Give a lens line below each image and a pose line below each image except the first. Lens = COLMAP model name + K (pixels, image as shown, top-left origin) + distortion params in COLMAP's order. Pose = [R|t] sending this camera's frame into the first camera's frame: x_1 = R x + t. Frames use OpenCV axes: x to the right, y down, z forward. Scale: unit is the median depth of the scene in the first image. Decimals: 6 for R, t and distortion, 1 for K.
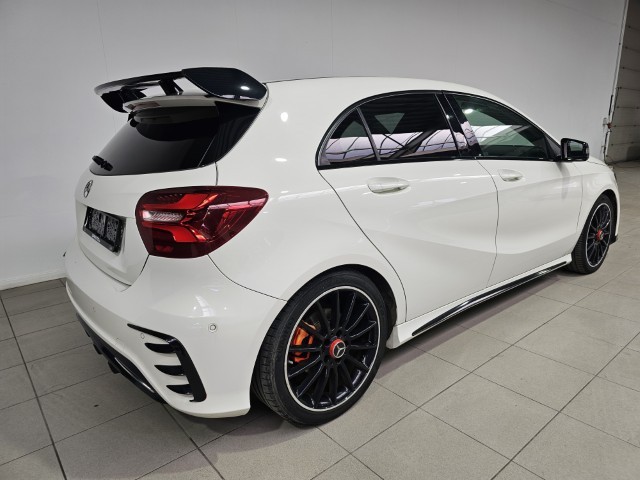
lens RADIAL K [[437.2, 0, 319.9], [0, 437.2, 241.0], [0, 0, 1]] dist [0.000900, 0.000409]
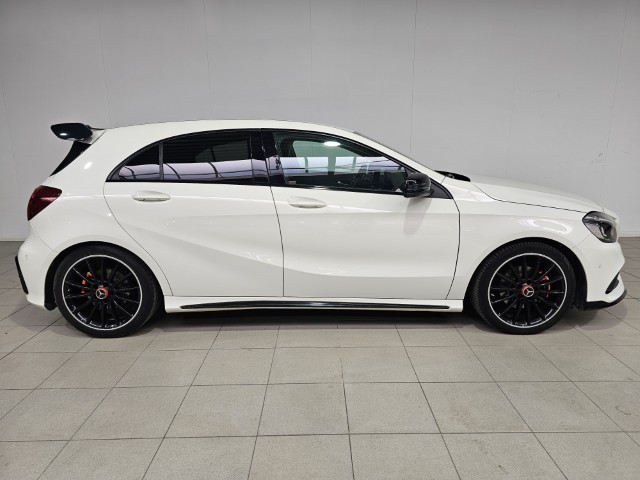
lens RADIAL K [[420.0, 0, 323.2], [0, 420.0, 239.6], [0, 0, 1]] dist [0.002267, 0.001639]
pose [[0.775822, 0.157928, -0.610867, 1.240547], [-0.170400, 0.984636, 0.038145, -0.113151], [0.607506, 0.074498, 0.790814, 0.197180]]
